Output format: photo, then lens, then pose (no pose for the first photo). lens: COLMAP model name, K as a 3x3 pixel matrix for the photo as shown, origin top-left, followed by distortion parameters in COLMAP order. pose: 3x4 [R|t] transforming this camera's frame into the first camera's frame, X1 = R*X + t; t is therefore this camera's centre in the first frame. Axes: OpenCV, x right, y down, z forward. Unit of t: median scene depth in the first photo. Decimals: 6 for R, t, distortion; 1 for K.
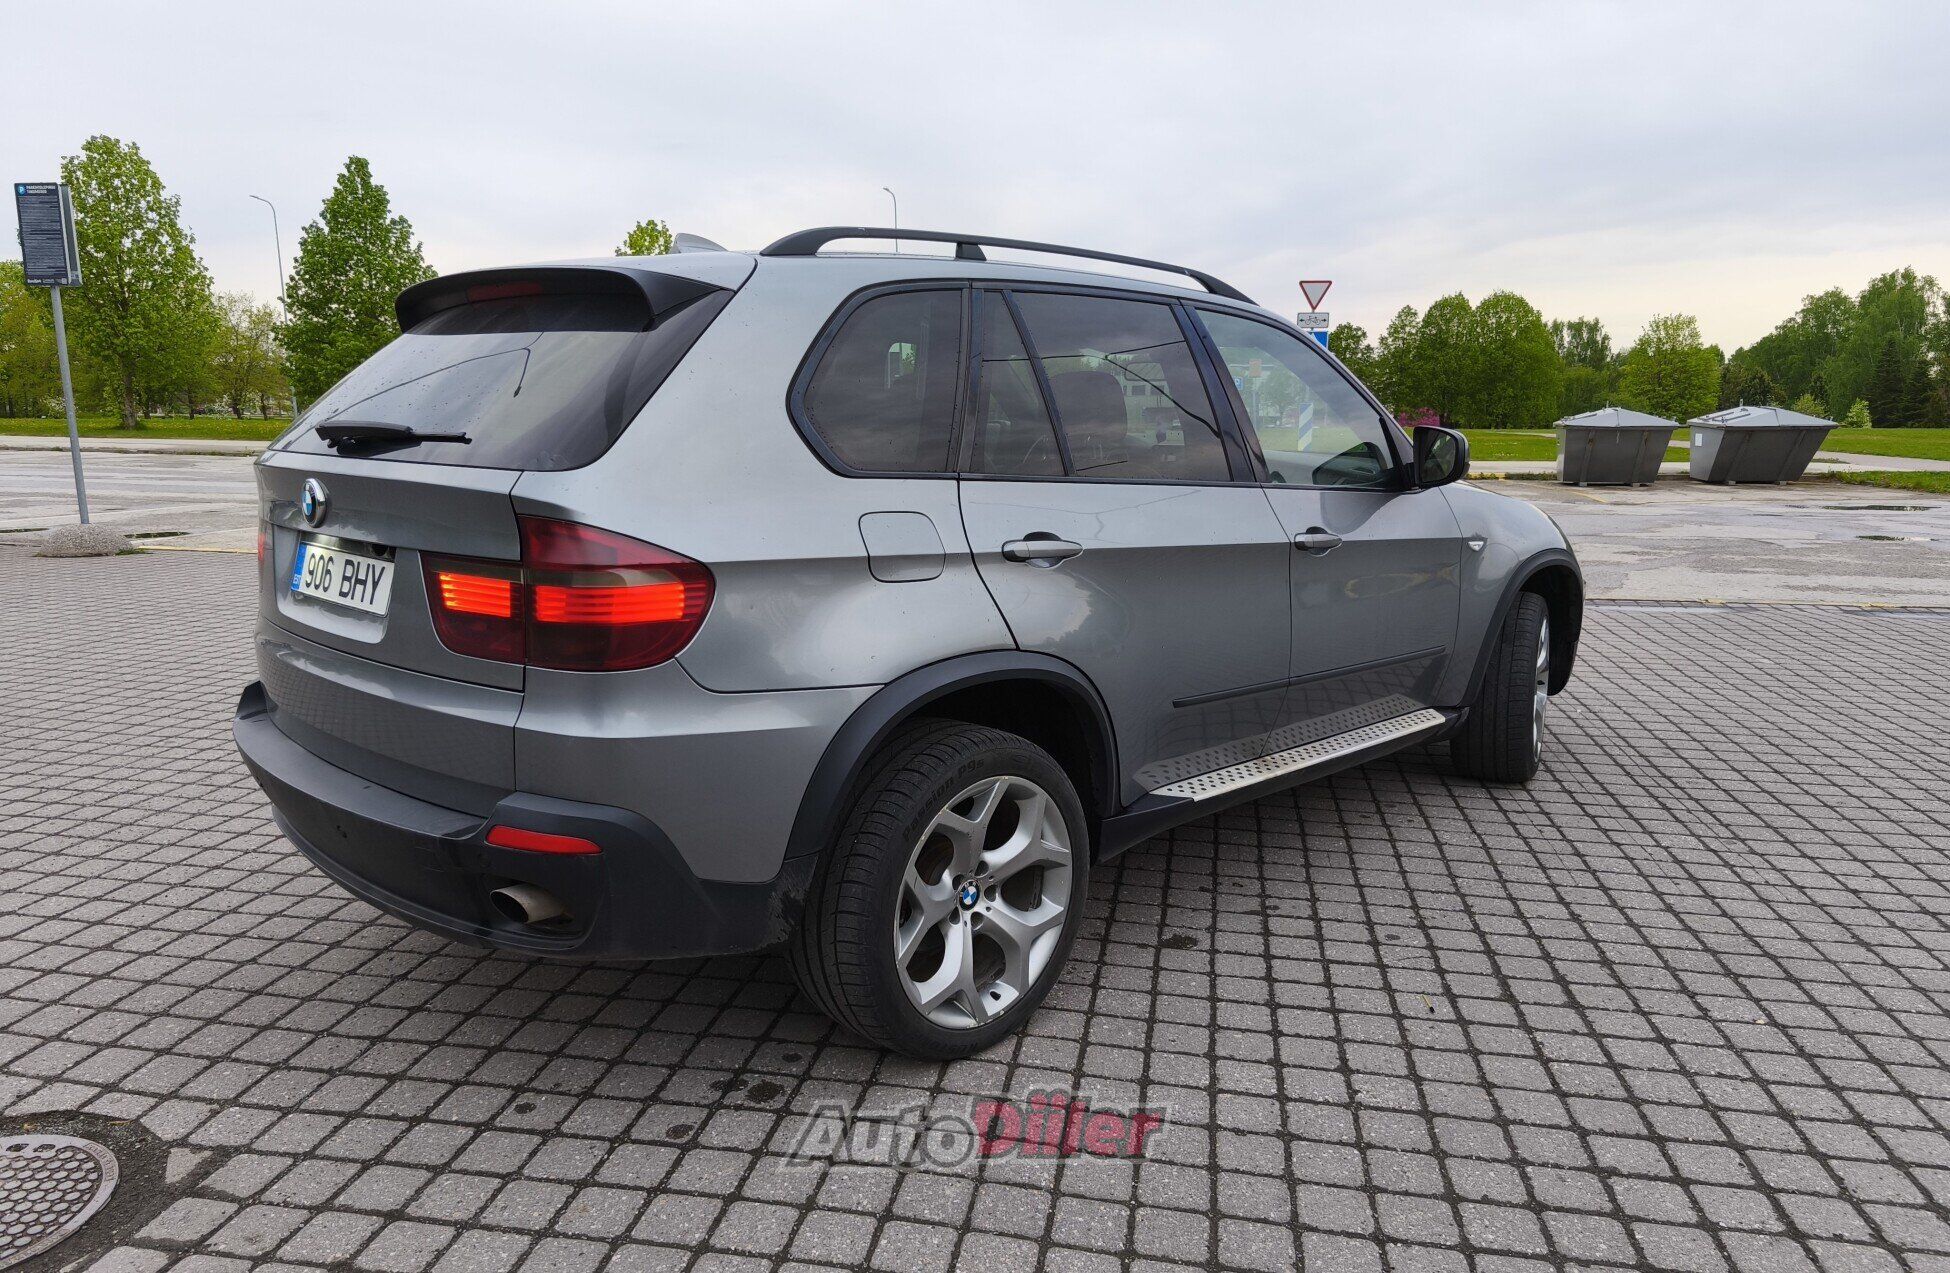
lens RADIAL K [[1296.7, 0, 975.0], [0, 1296.7, 636.5], [0, 0, 1]] dist [0.058190, -0.040865]
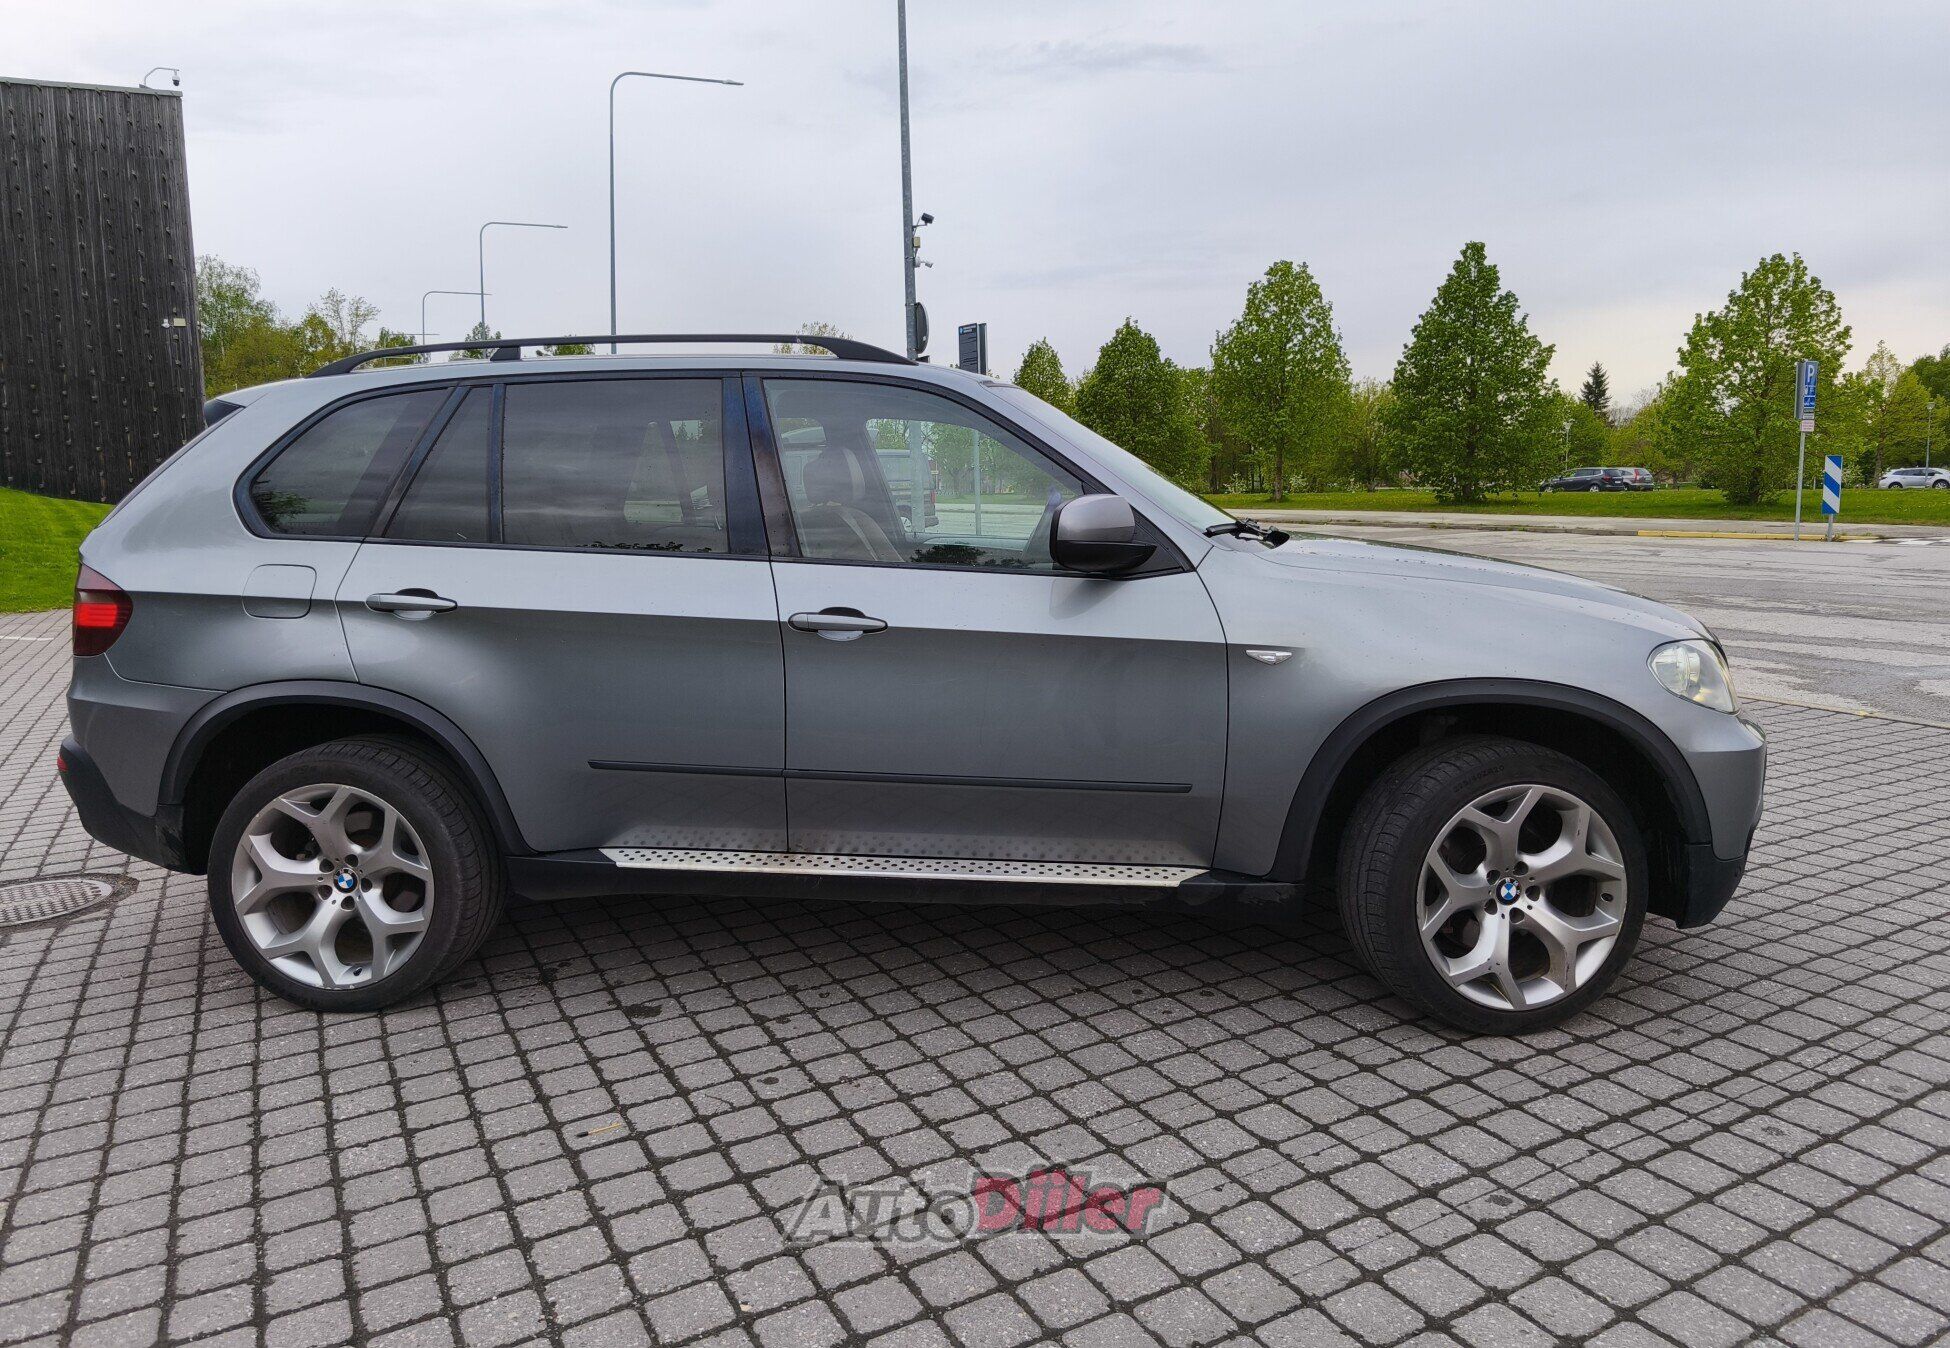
lens RADIAL K [[1320.6, 0, 972.3], [0, 1320.6, 600.2], [0, 0, 1]] dist [0.046679, -0.004900]
pose [[0.624716, 0.051811, -0.779131, 0.830862], [-0.114420, 0.993100, -0.025705, -0.060788], [0.772423, 0.105207, 0.626334, 0.402321]]
